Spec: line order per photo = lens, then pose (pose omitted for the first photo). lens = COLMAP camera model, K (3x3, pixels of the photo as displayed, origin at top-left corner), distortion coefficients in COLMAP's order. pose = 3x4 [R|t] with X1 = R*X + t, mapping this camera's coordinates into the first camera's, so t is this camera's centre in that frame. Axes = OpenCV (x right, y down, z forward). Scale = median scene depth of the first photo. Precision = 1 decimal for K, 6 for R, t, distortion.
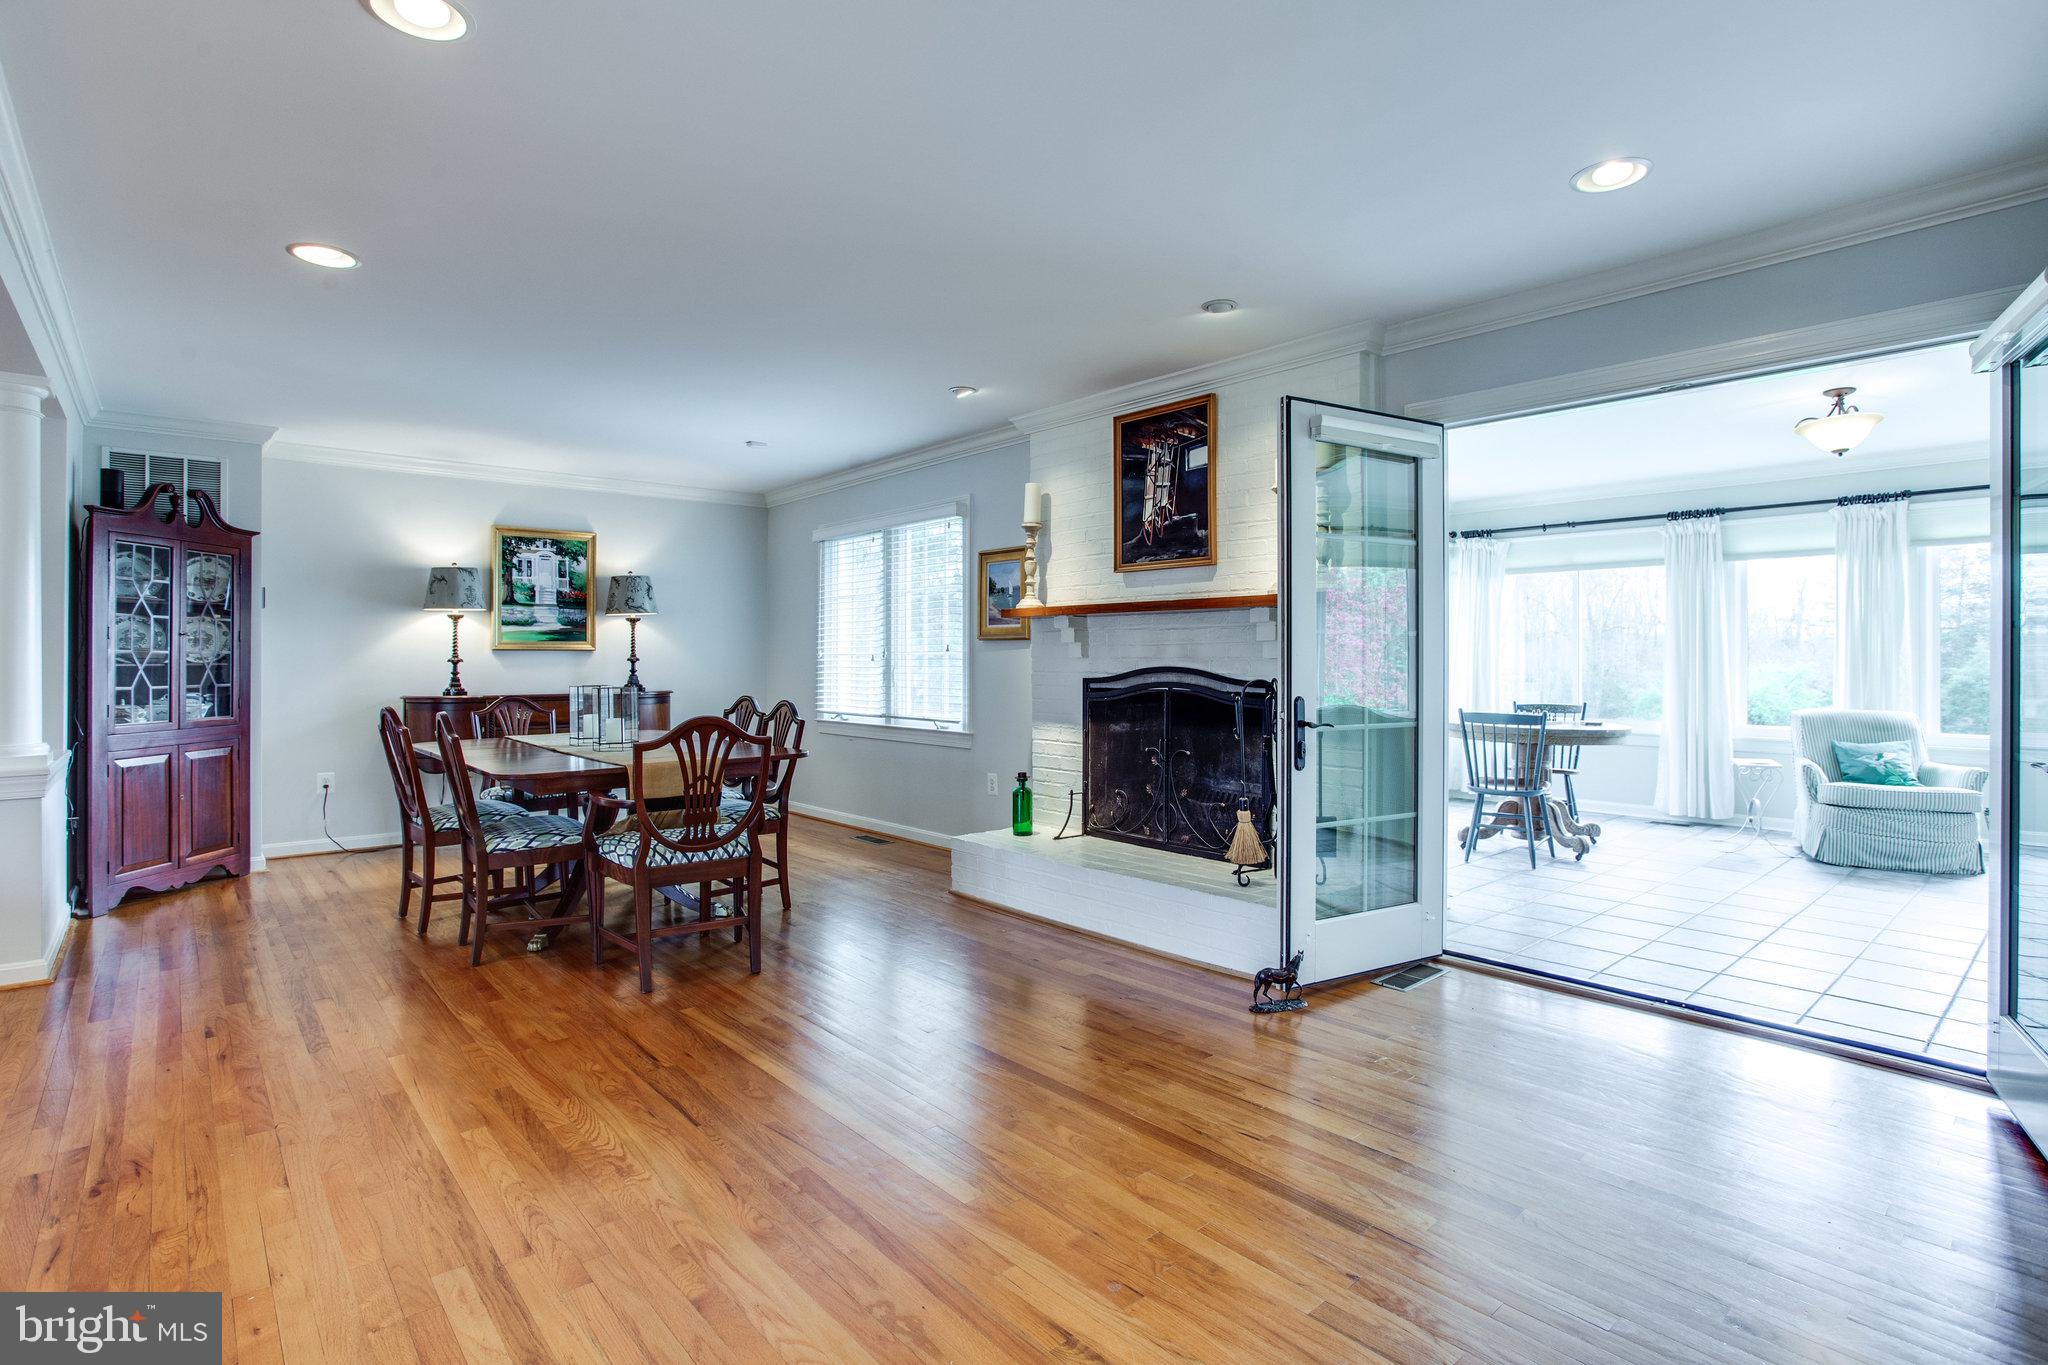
lens RADIAL K [[1017.5, 0, 1061.6], [0, 1017.5, 659.2], [0, 0, 1]] dist [-0.061550, 0.028381]
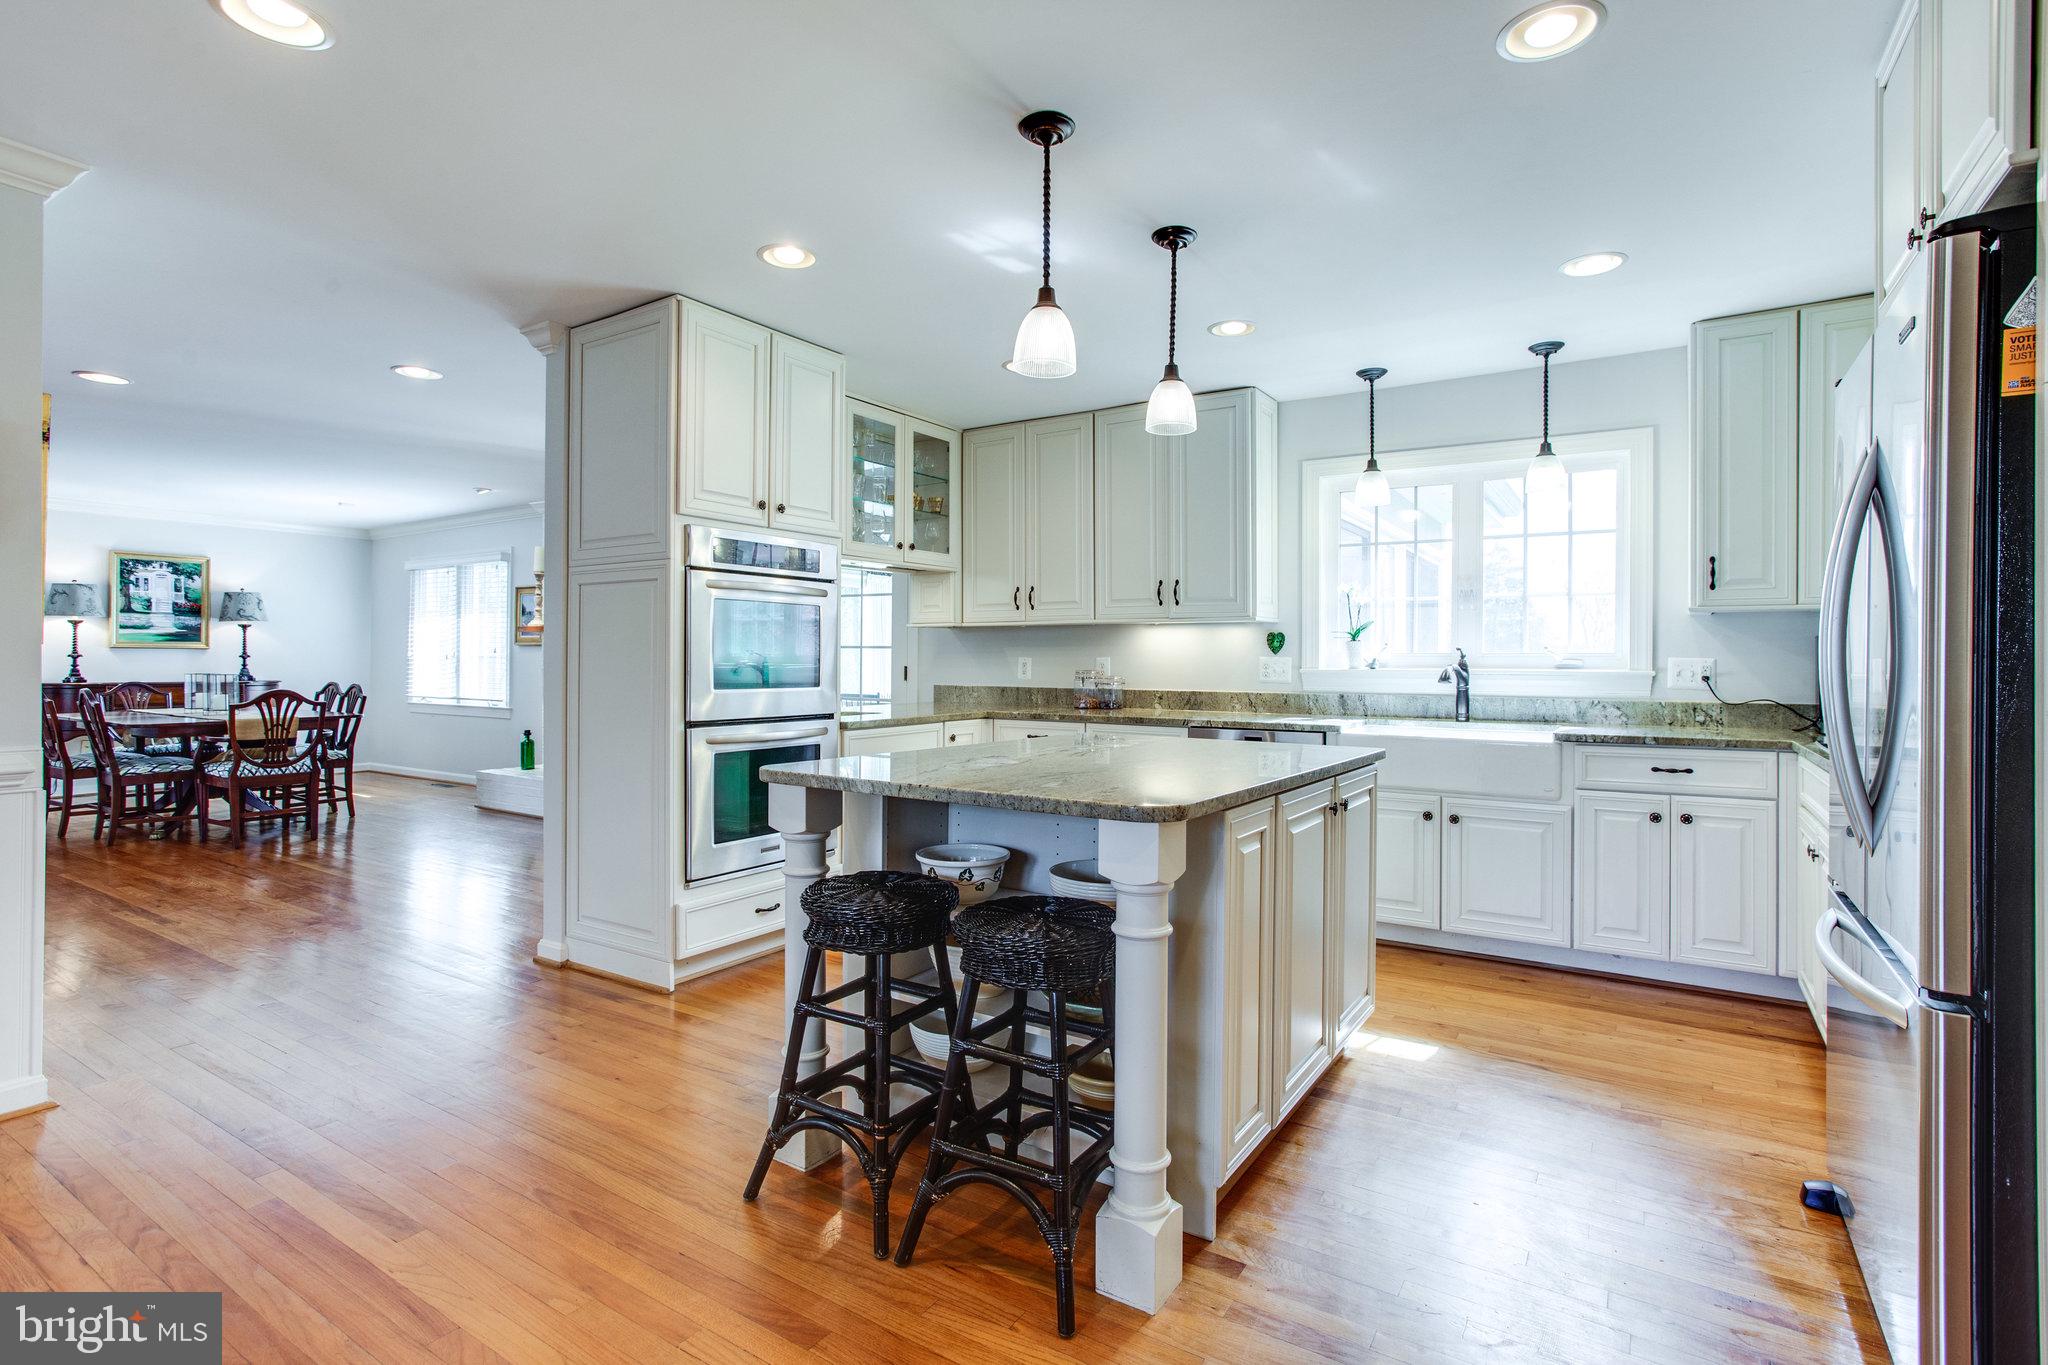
lens RADIAL K [[978.5, 0, 1018.4], [0, 978.5, 661.1], [0, 0, 1]] dist [-0.002058, 0.011257]
pose [[0.969161, 0.008405, 0.246286, 0.261738], [-0.008525, 0.999963, -0.000581, -0.001342], [-0.246282, -0.001537, 0.969197, -0.537644]]
